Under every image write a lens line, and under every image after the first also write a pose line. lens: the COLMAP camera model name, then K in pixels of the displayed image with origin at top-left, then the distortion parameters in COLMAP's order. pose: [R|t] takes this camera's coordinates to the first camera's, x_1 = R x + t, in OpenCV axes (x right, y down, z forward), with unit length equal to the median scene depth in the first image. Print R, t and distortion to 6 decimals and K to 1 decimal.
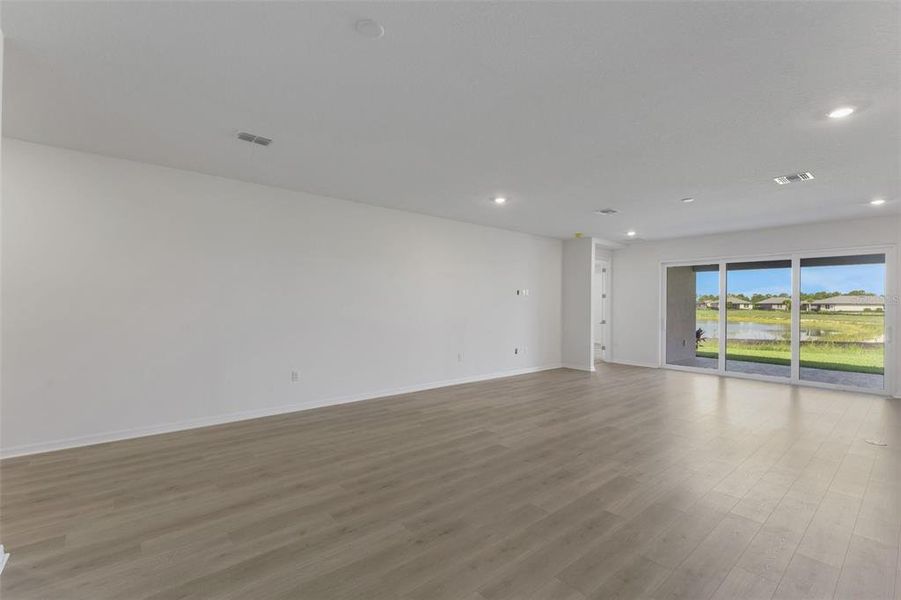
lens RADIAL K [[399.6, 0, 450.3], [0, 399.6, 305.5], [0, 0, 1]] dist [0.001160, 0.000303]
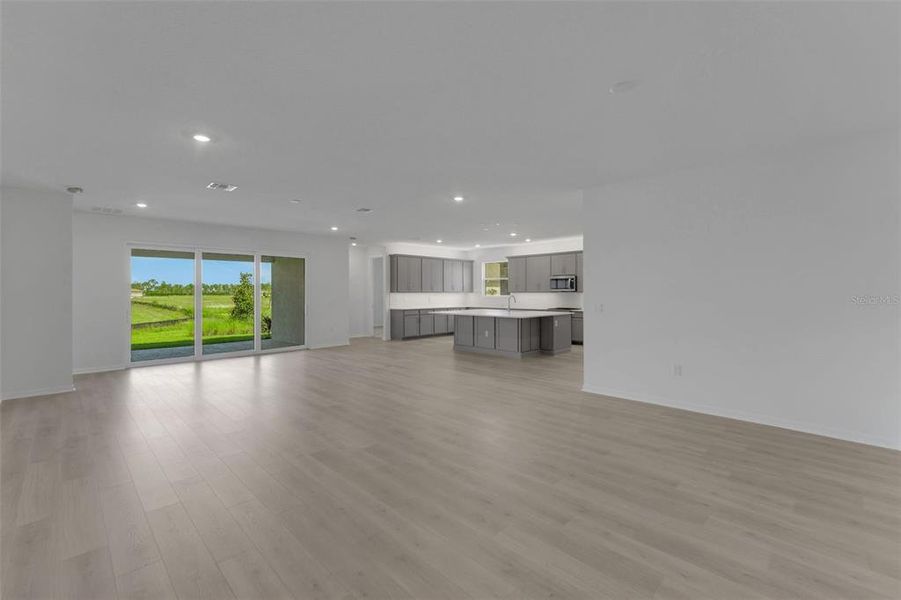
lens RADIAL K [[392.7, 0, 448.4], [0, 392.7, 294.0], [0, 0, 1]] dist [-0.000620, -0.000002]
pose [[-0.077832, -0.010606, 0.996910, -0.453790], [0.006582, 0.999916, 0.011152, -0.004313], [-0.996945, 0.007429, -0.077756, 0.518541]]
